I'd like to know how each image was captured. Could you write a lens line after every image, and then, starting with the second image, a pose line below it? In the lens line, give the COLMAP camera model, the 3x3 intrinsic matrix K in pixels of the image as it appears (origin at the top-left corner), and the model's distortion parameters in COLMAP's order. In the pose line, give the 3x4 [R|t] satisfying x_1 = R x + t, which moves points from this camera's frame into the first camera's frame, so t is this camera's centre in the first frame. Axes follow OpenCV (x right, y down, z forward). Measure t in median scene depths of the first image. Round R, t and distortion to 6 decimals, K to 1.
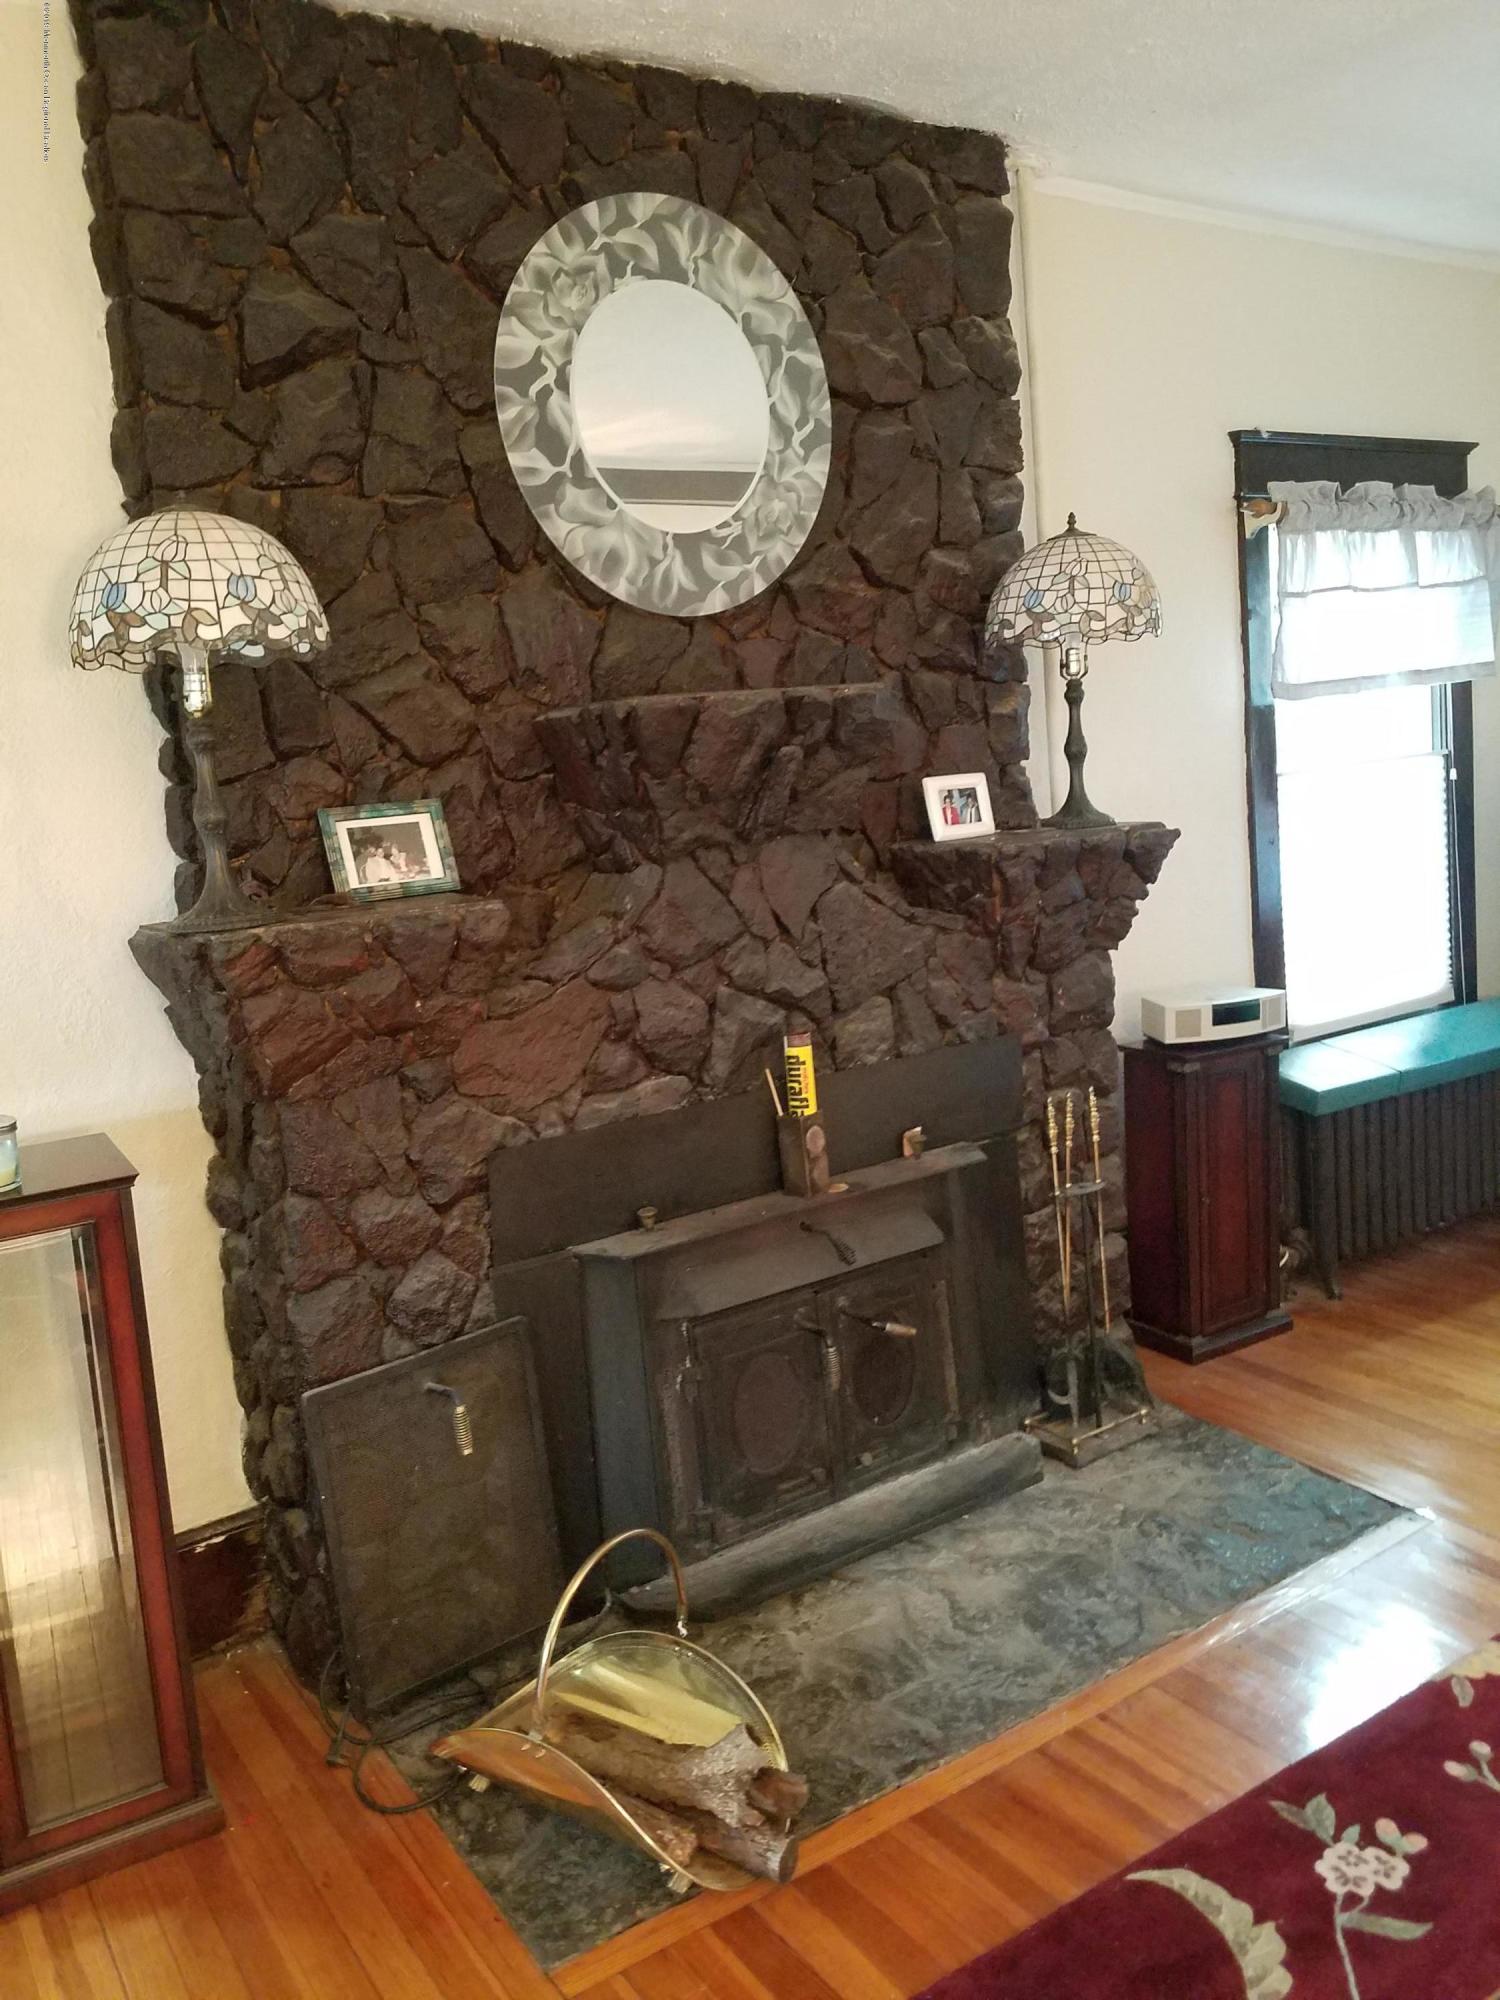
lens RADIAL K [[1546.4, 0, 711.3], [0, 1546.4, 997.7], [0, 0, 1]] dist [0.121298, -0.180609]
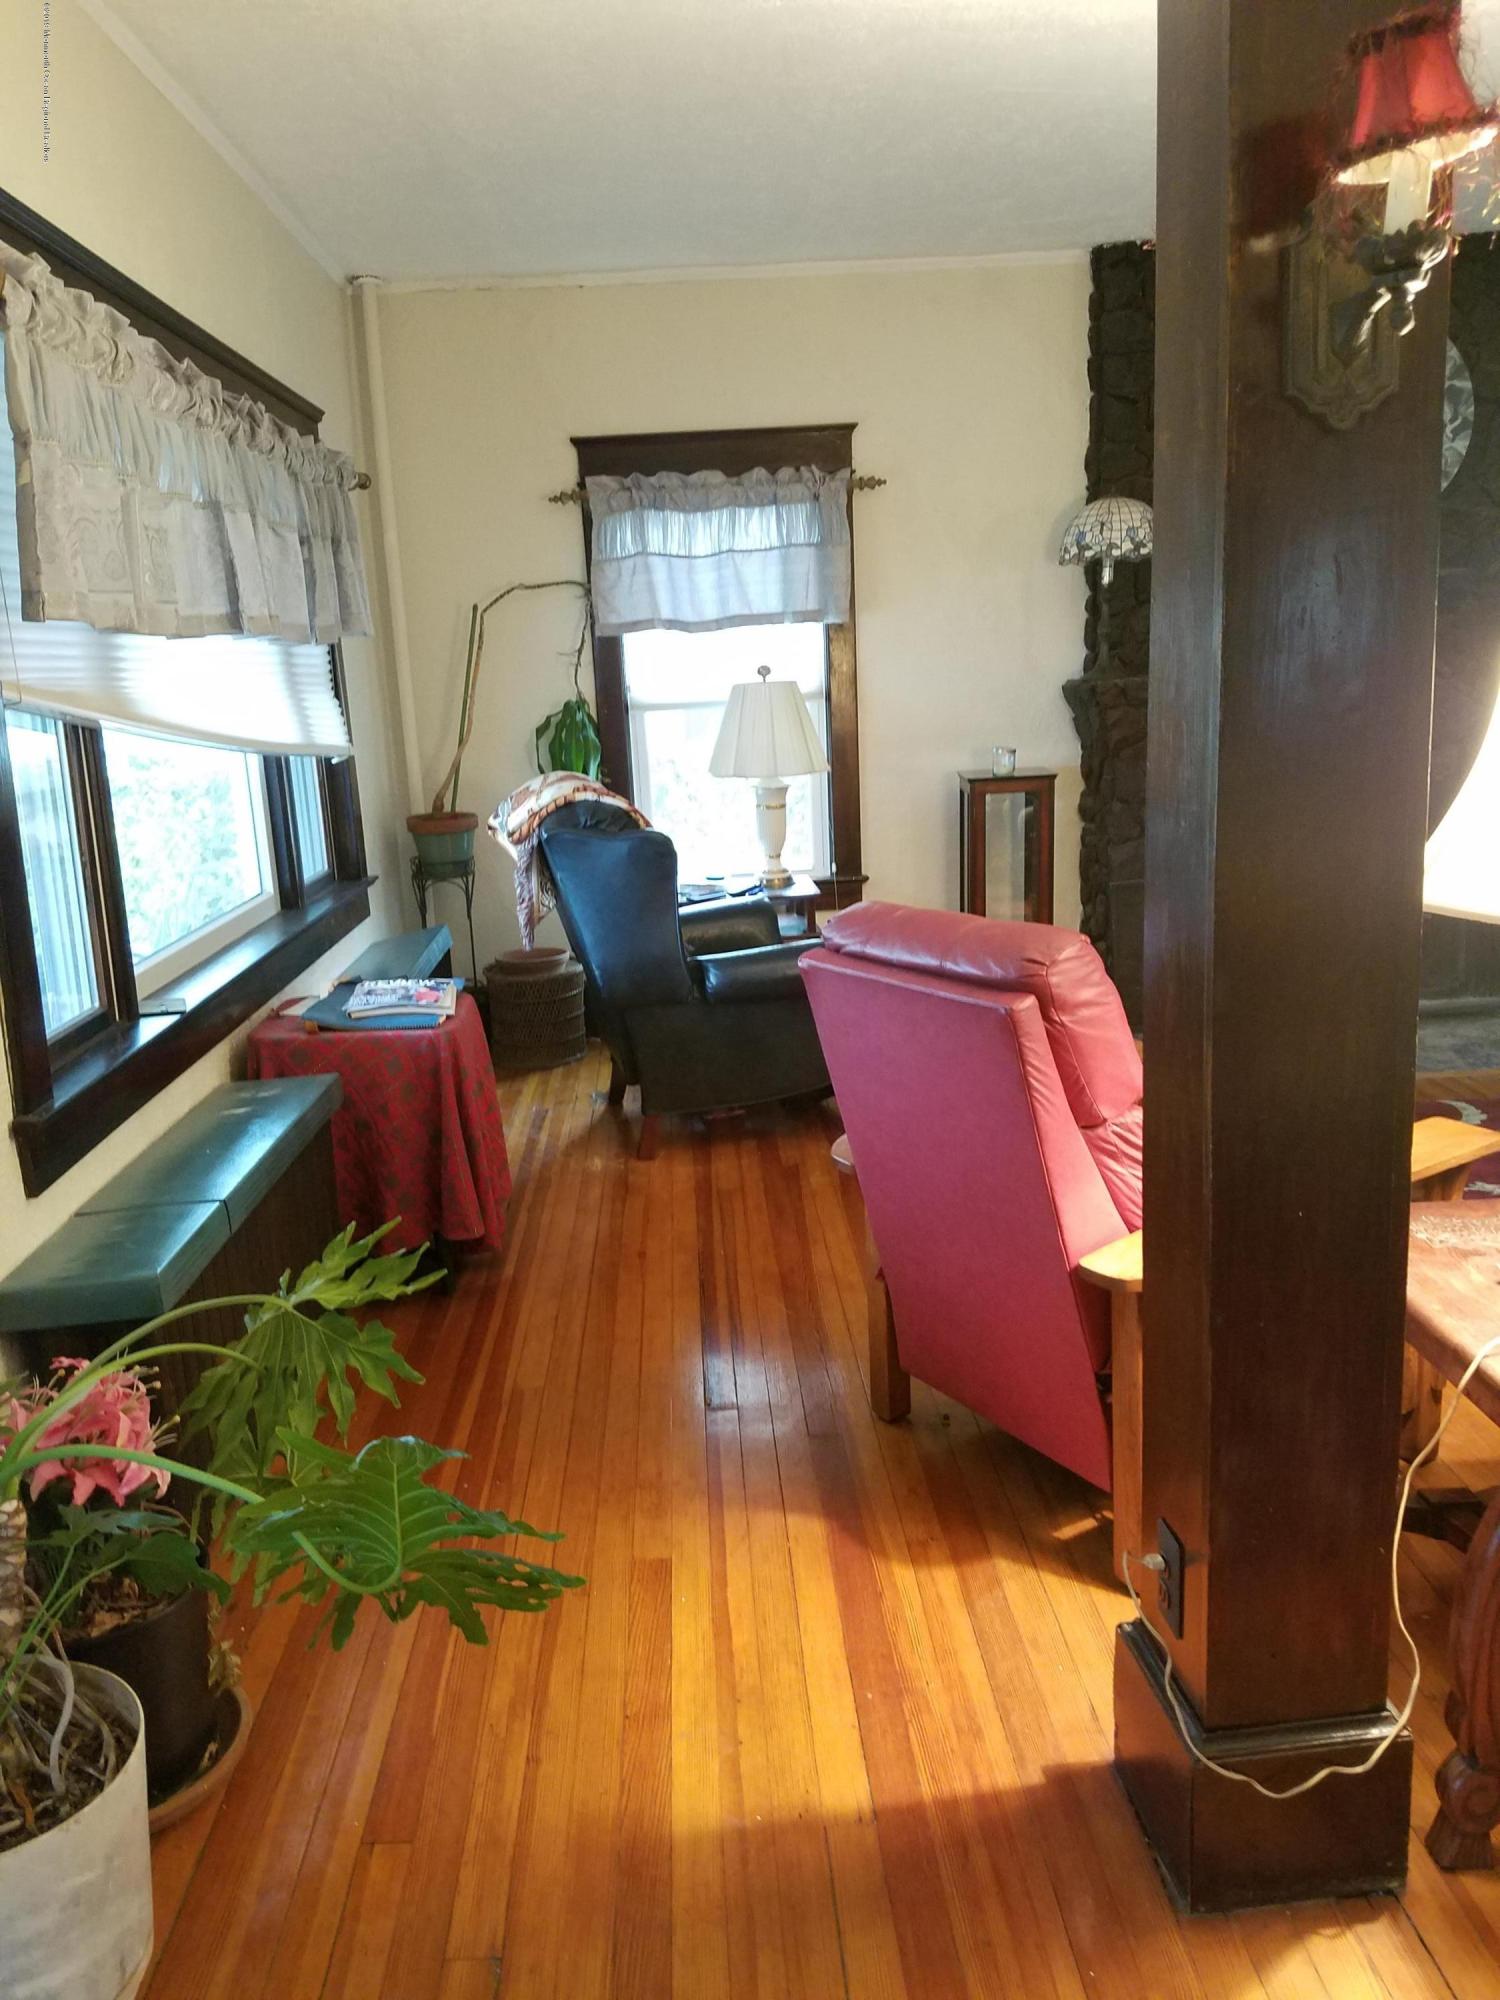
lens RADIAL K [[1546.4, 0, 740.1], [0, 1546.4, 1010.9], [0, 0, 1]] dist [0.121298, -0.180609]
pose [[0.870106, 0.148673, -0.469906, 0.373498], [-0.096368, 0.986336, 0.133624, 0.177828], [0.483351, -0.070983, 0.872544, -1.290276]]
